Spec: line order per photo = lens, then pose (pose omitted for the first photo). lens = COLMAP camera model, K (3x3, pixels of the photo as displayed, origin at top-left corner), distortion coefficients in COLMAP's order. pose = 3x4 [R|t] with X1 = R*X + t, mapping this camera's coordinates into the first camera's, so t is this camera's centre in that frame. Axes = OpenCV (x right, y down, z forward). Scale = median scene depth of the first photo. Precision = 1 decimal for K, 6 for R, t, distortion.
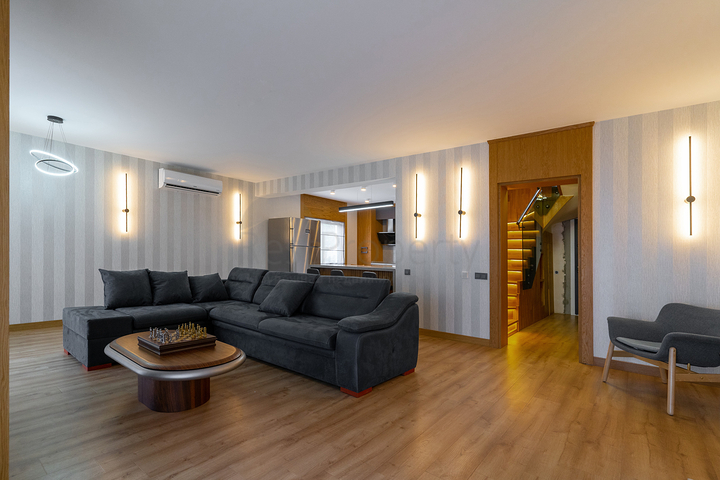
lens RADIAL K [[348.4, 0, 351.6], [0, 348.4, 265.2], [0, 0, 1]] dist [0.000193, -0.000487]
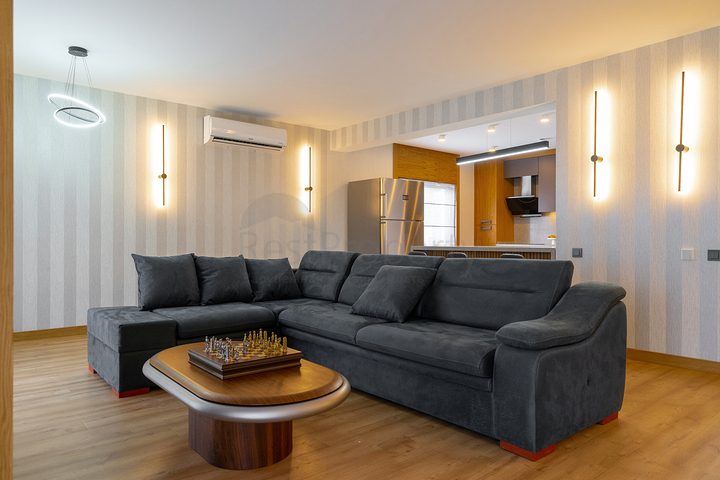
lens RADIAL K [[486.8, 0, 360.0], [0, 486.8, 240.0], [0, 0, 1]] dist [-0.001648, 0.003353]
pose [[0.983941, -0.023343, -0.176959, -0.085997], [0.018417, 0.999397, -0.029426, 0.020145], [0.177539, 0.025695, 0.983778, 0.098115]]
